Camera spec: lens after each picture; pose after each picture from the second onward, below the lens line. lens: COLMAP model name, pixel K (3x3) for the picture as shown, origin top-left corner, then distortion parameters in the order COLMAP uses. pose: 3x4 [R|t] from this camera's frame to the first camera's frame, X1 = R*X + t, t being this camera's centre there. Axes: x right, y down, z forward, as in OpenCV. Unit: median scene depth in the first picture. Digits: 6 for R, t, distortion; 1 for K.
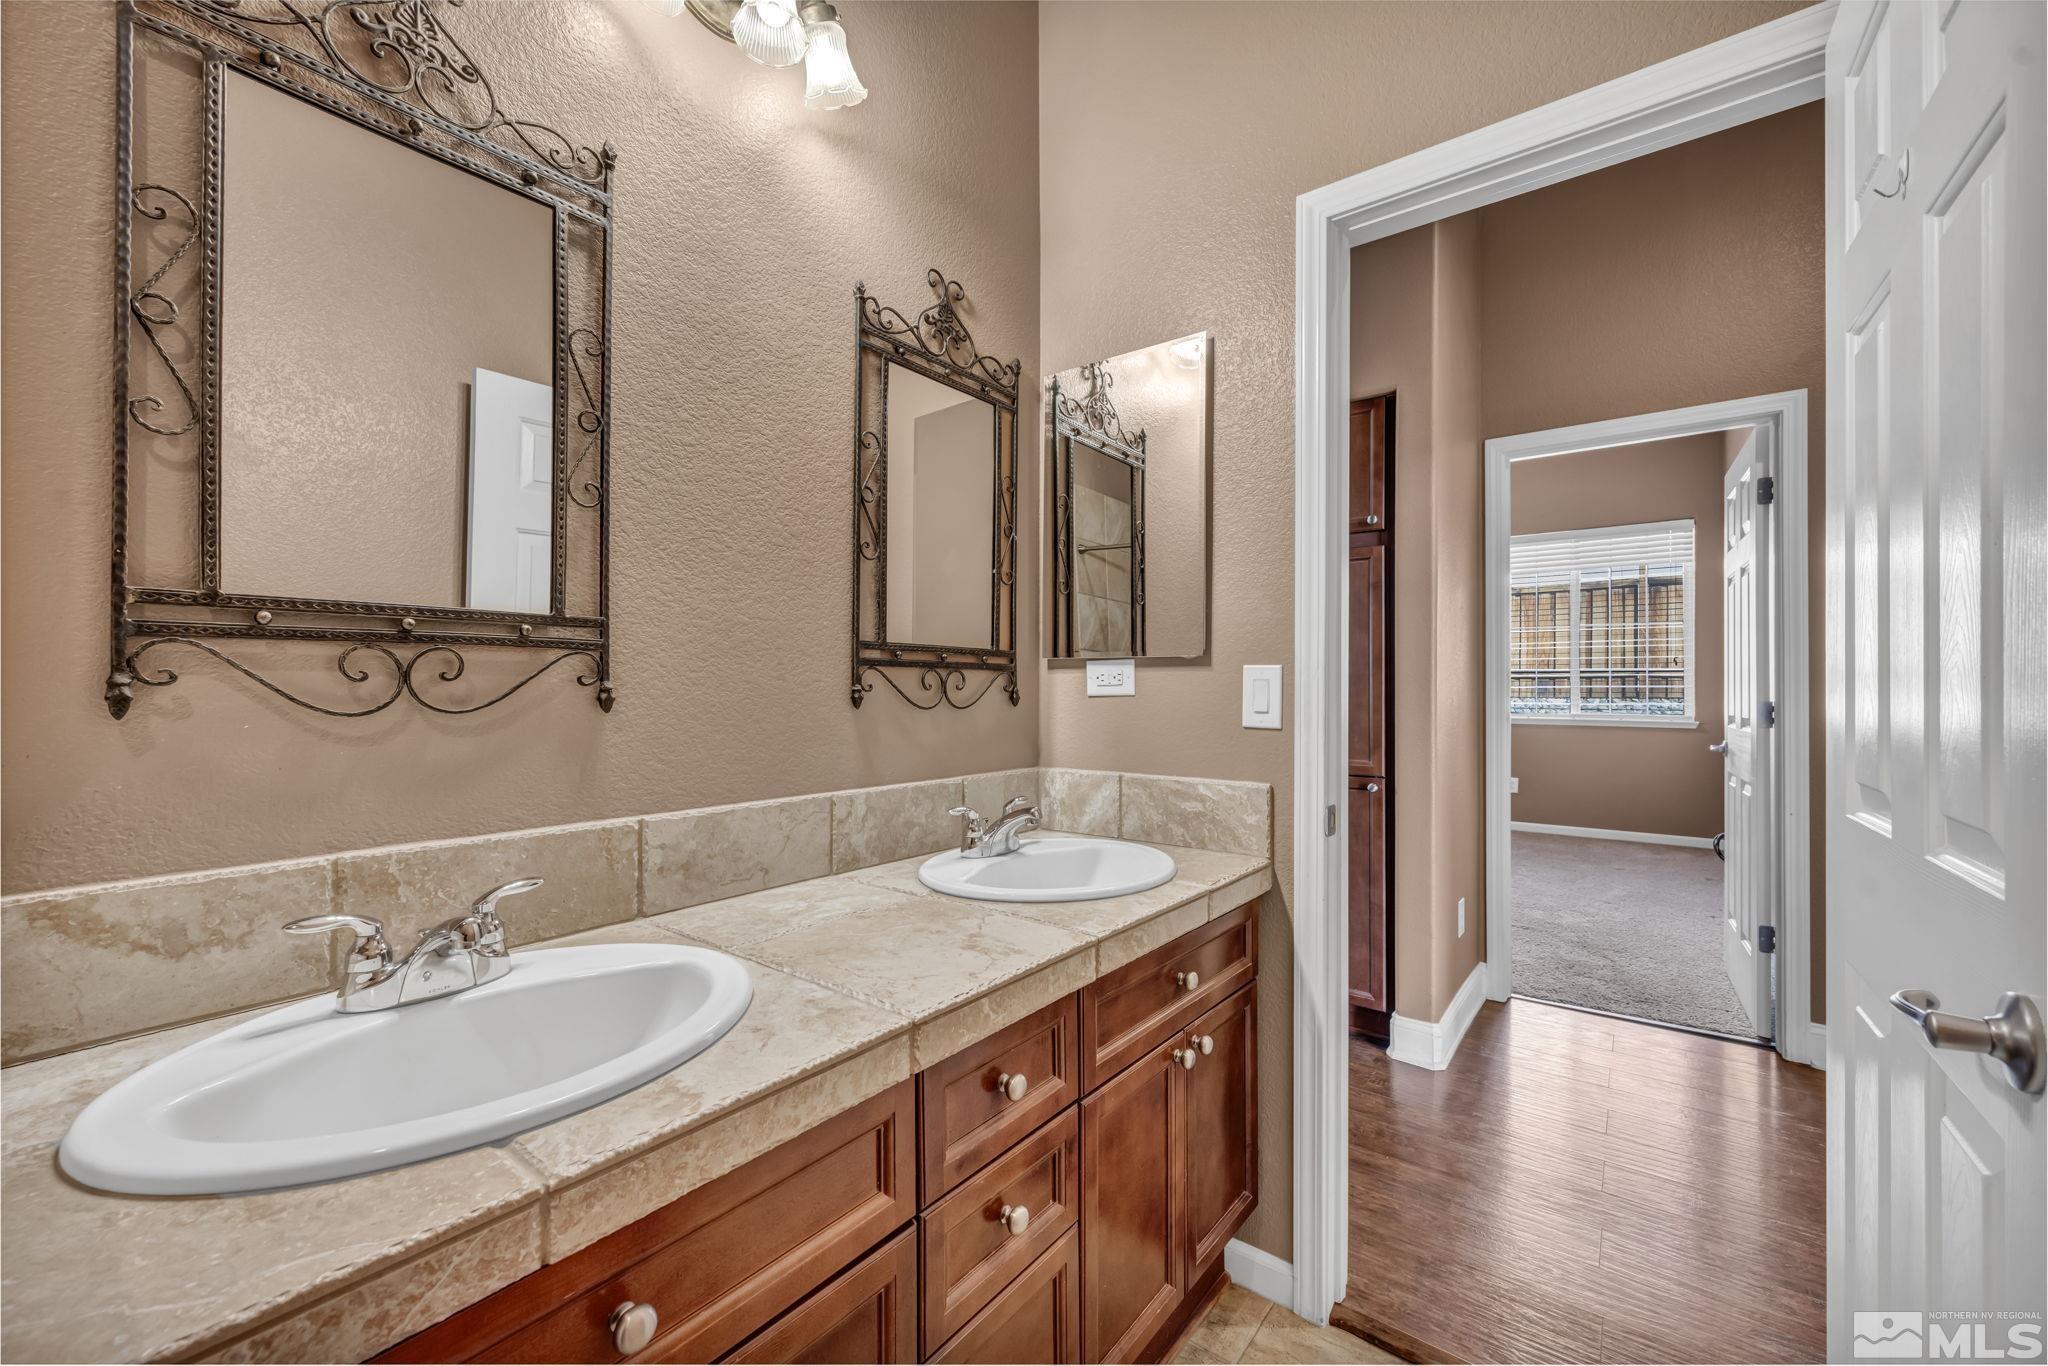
lens RADIAL K [[849.5, 0, 1024.0], [0, 849.5, 683.0], [0, 0, 1]] dist [-0.015025, 0.000211]
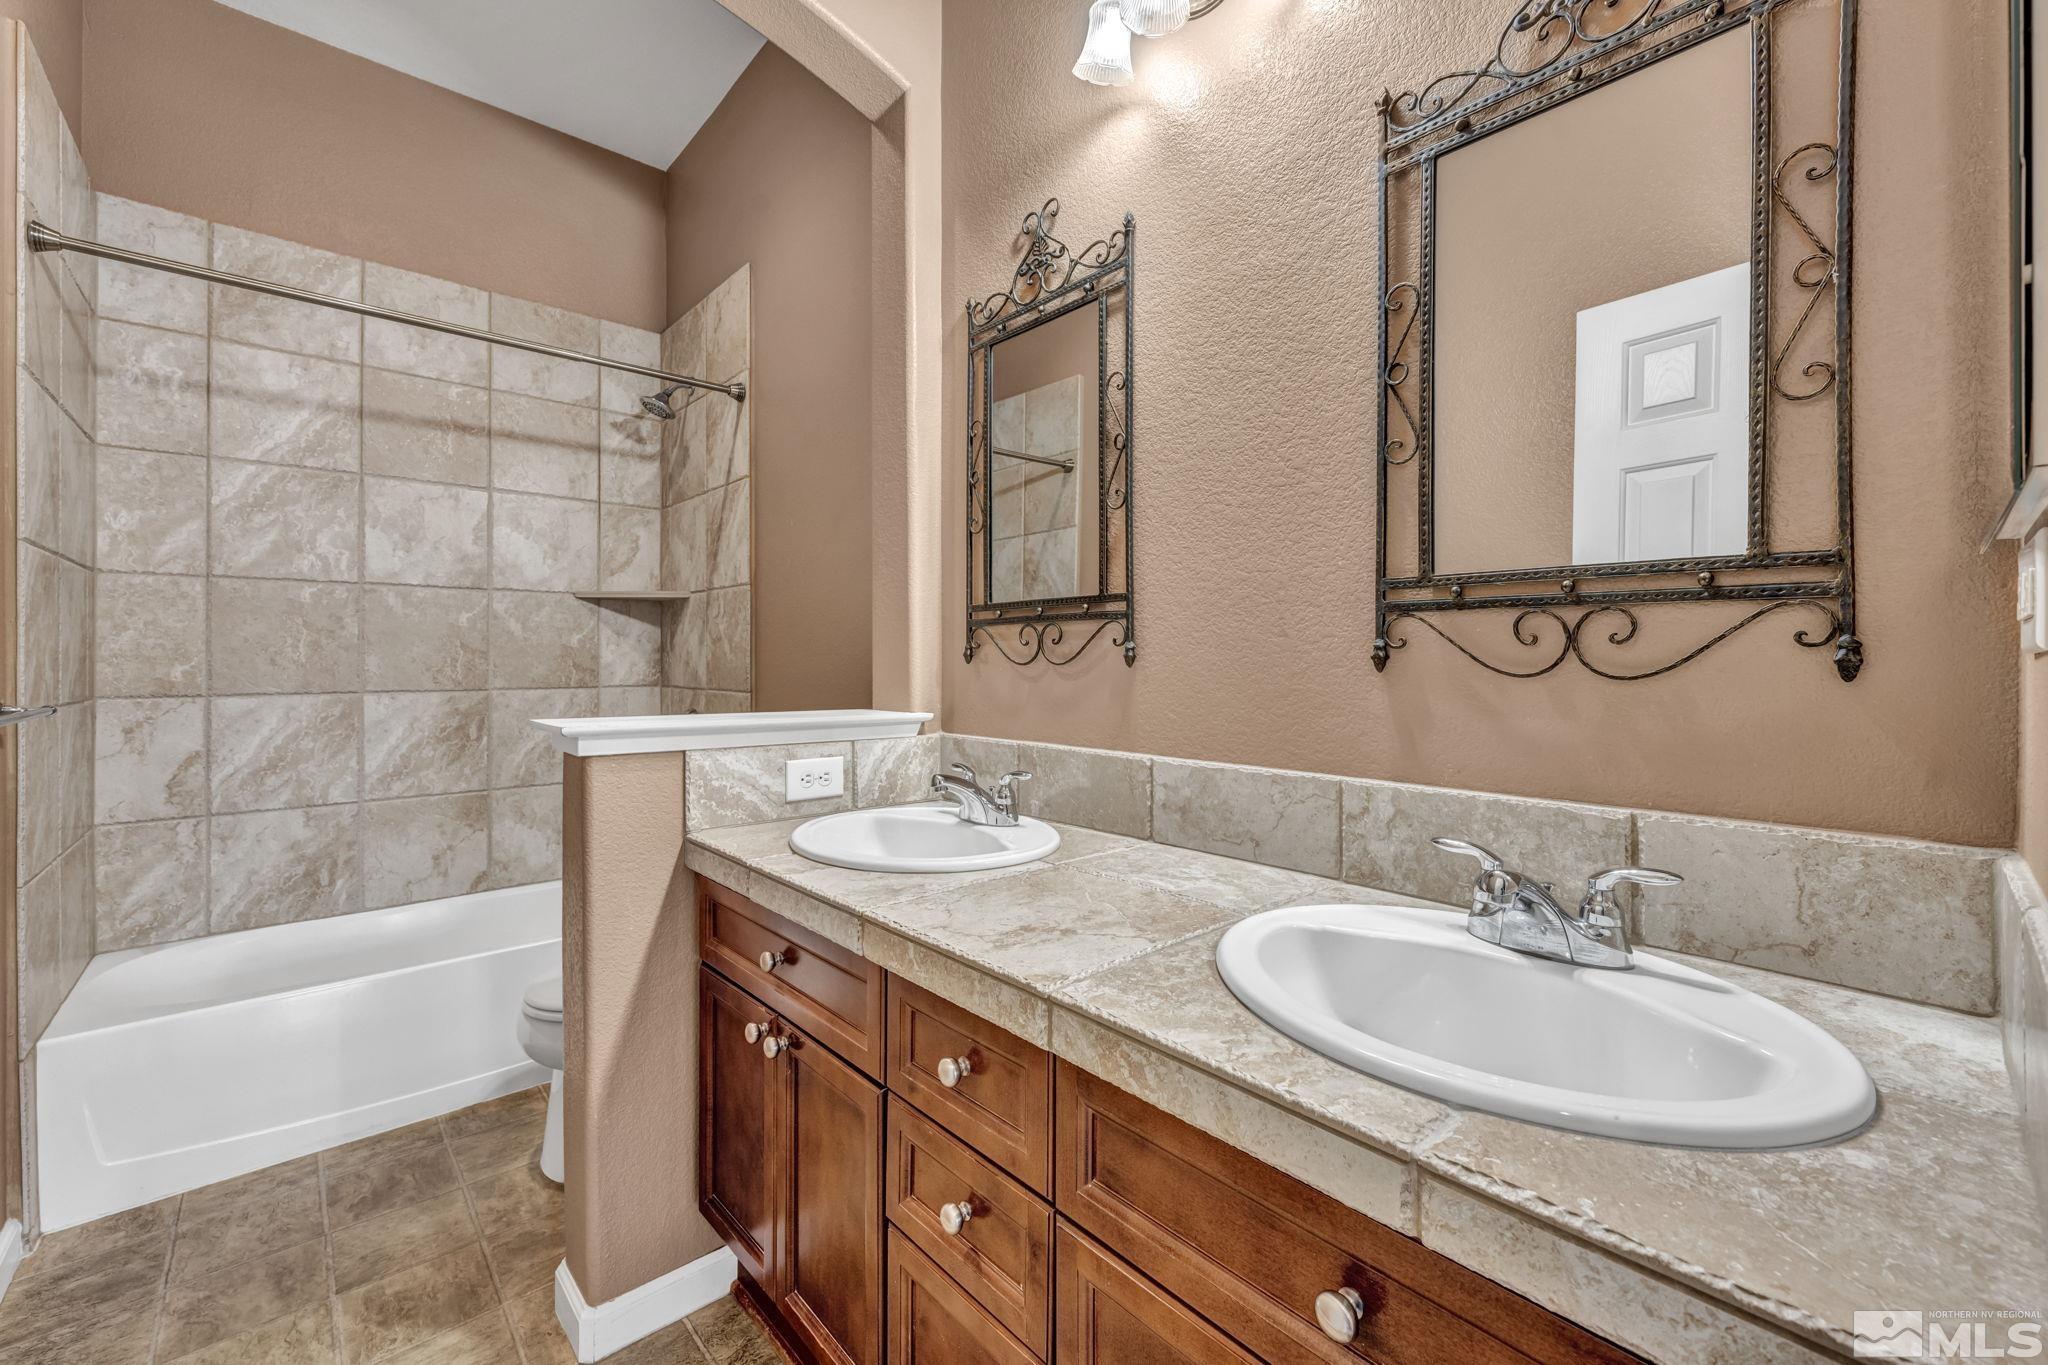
lens RADIAL K [[844.8, 0, 1022.6], [0, 844.8, 649.9], [0, 0, 1]] dist [0.001675, 0.000034]
pose [[-0.209208, -0.007685, -0.977841, 0.648669], [0.008072, 0.999921, -0.009586, 0.017117], [0.977838, -0.009898, -0.209129, 0.935569]]
